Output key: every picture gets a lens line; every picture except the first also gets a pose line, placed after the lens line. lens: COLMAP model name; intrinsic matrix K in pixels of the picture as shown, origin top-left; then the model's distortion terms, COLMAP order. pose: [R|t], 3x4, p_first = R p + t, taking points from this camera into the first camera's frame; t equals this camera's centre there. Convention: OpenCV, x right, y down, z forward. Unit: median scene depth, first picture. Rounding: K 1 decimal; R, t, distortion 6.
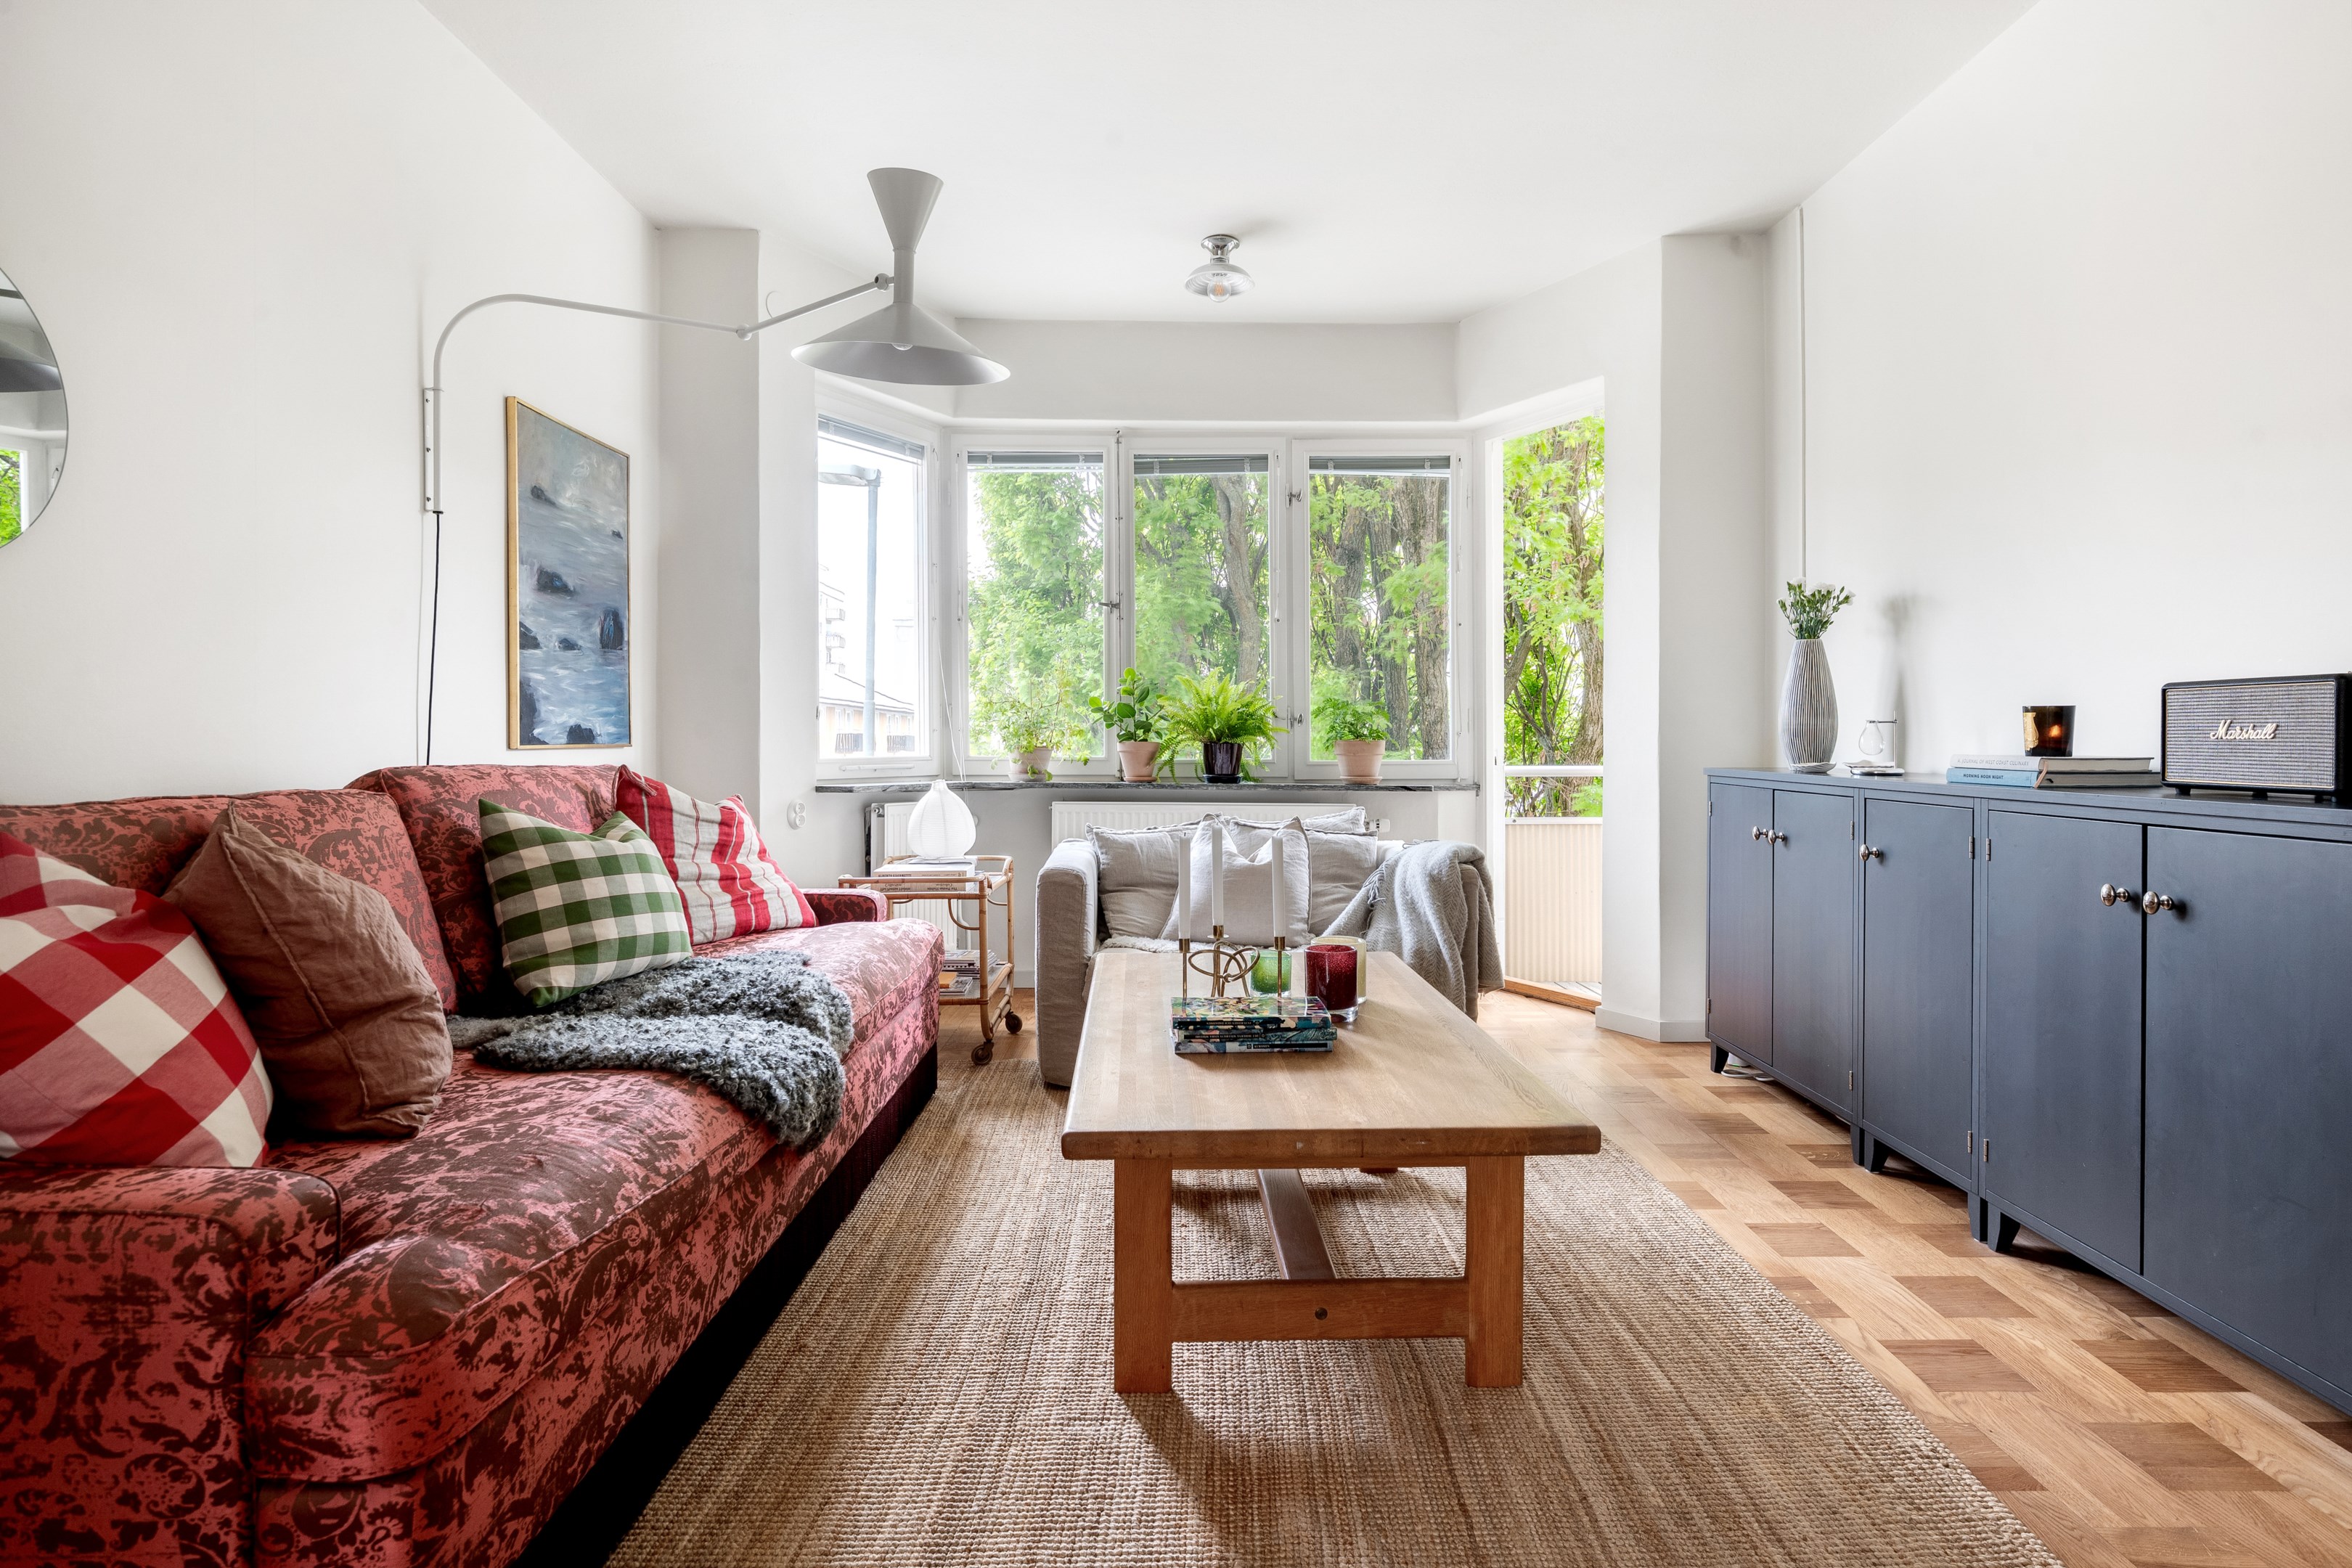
lens RADIAL K [[1259.9, 0, 1175.2], [0, 1259.9, 737.7], [0, 0, 1]] dist [0.000879, -0.000378]
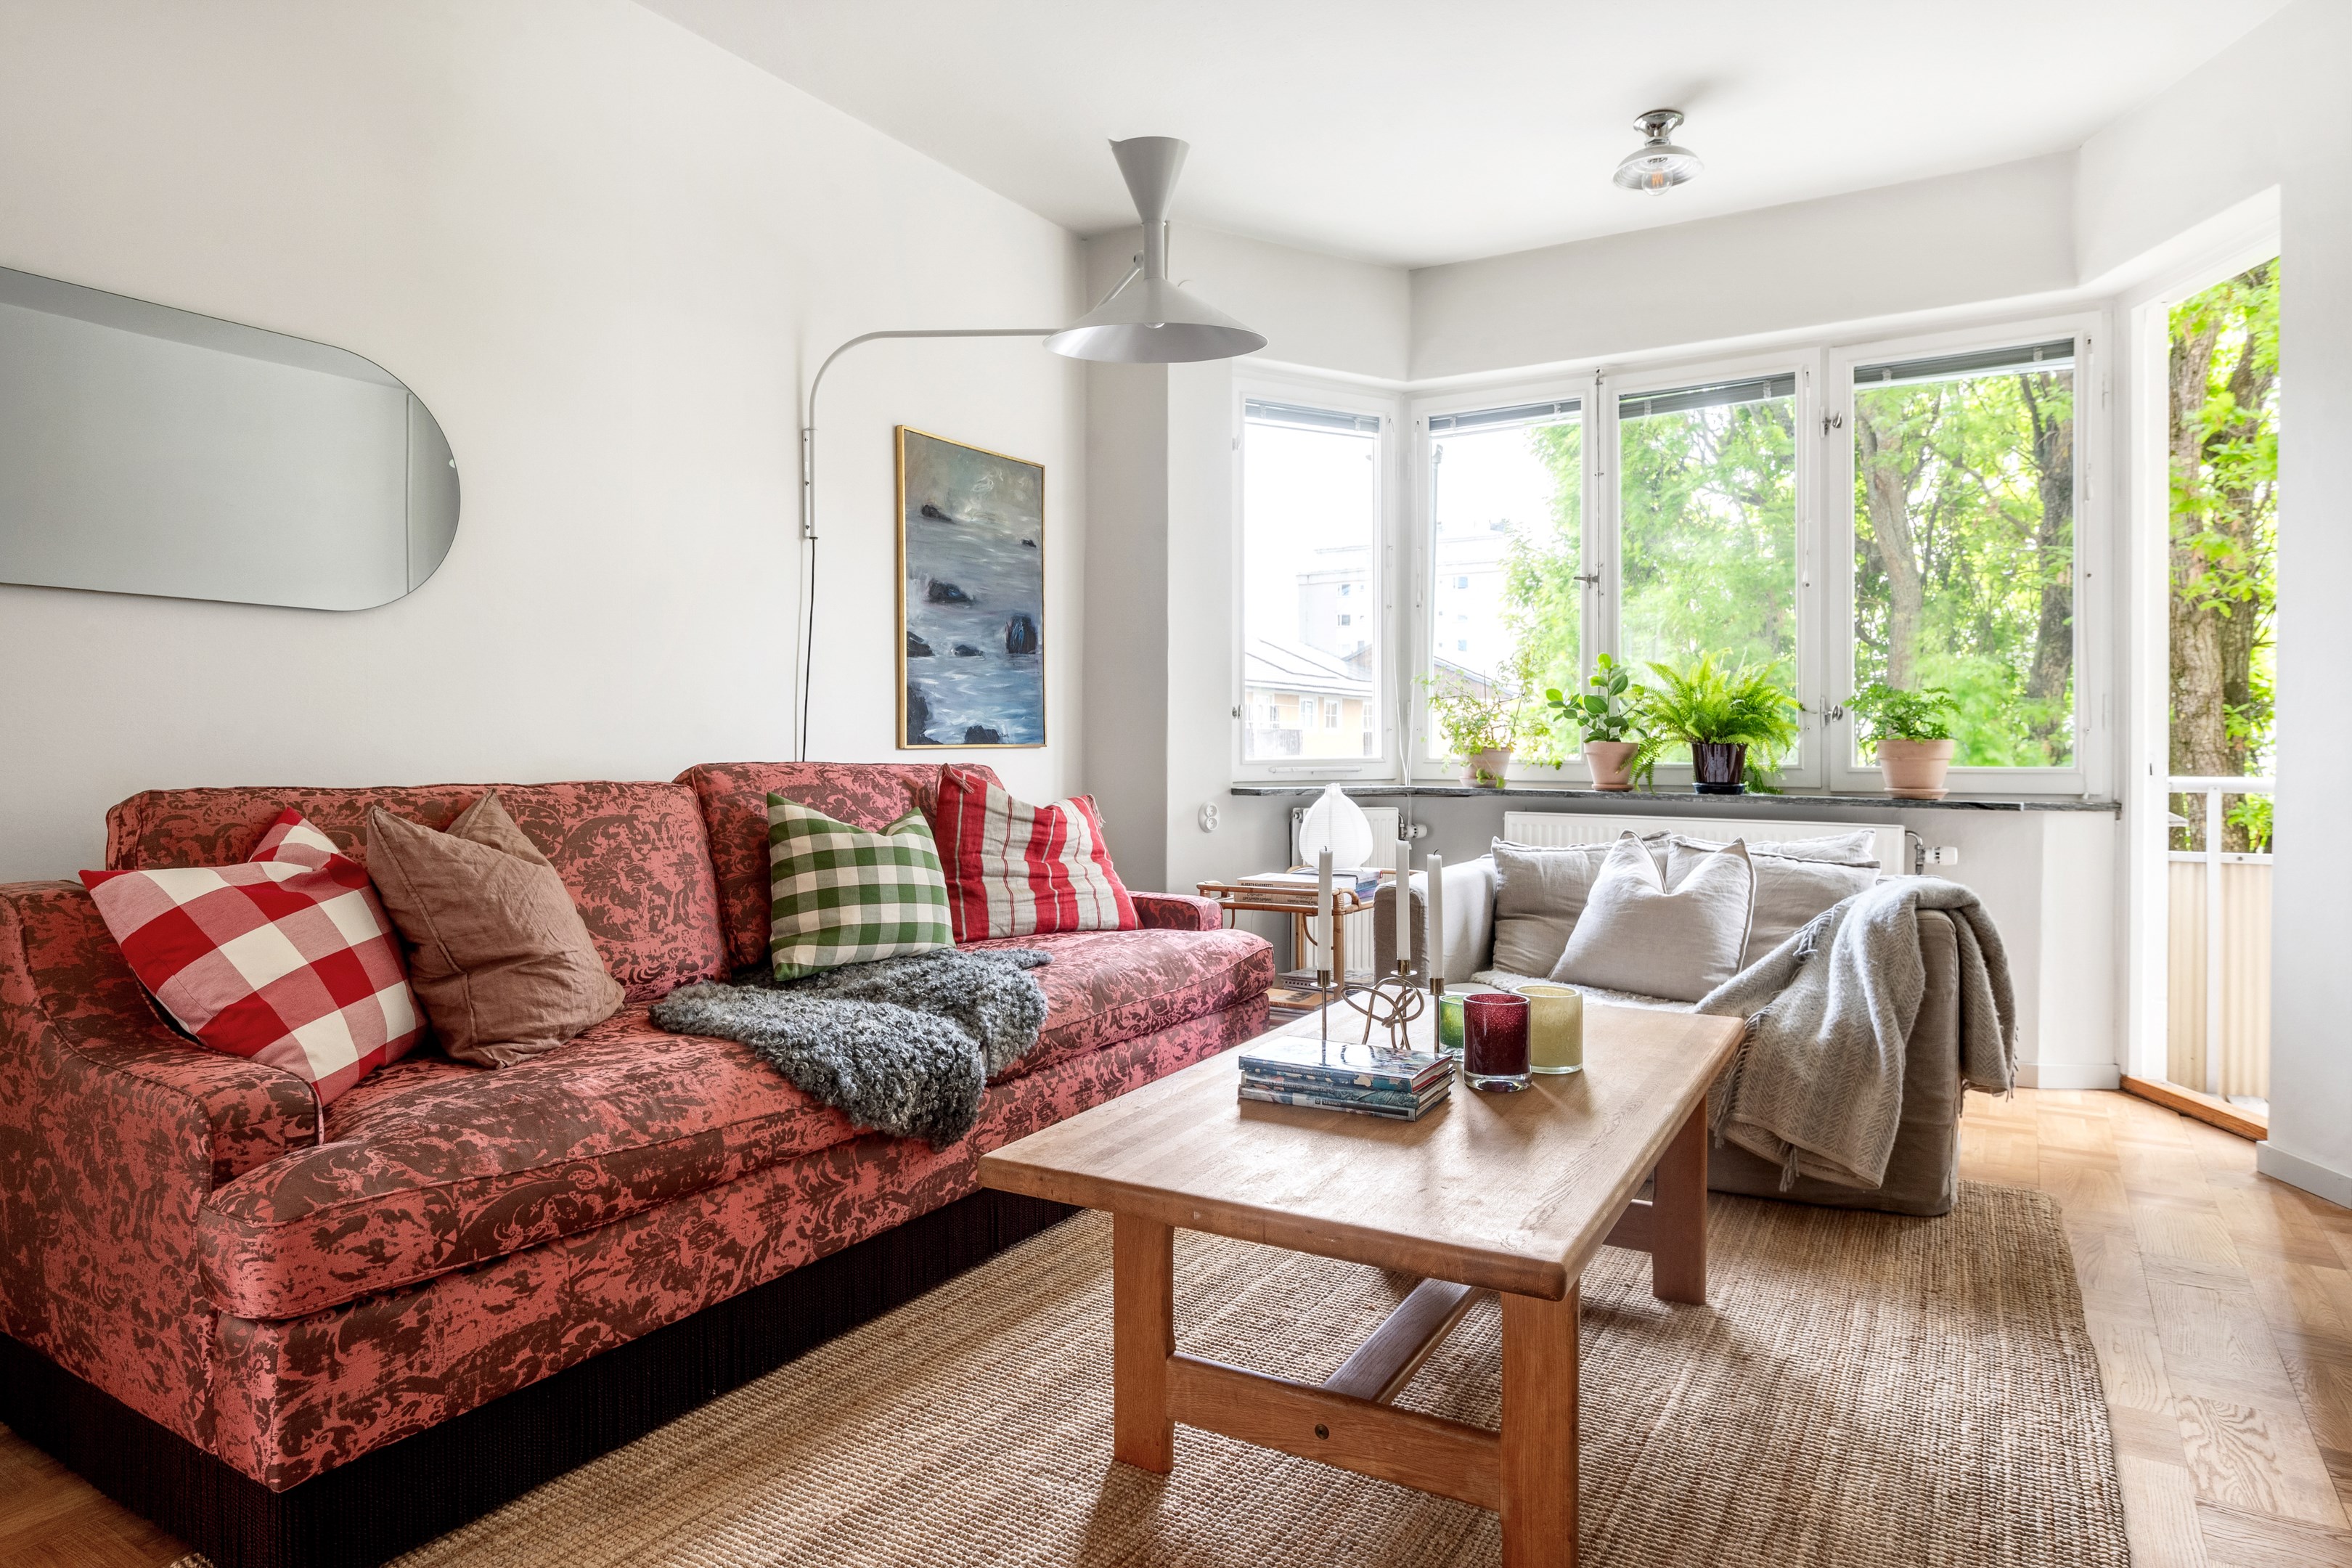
lens RADIAL K [[1386.9, 0, 1188.7], [0, 1386.9, 747.8], [0, 0, 1]] dist [0.004577, -0.001408]
pose [[0.847089, 0.001751, -0.531448, 0.384431], [0.001624, 0.999981, 0.005884, 0.002001], [0.531448, -0.005848, 0.847071, 0.134822]]
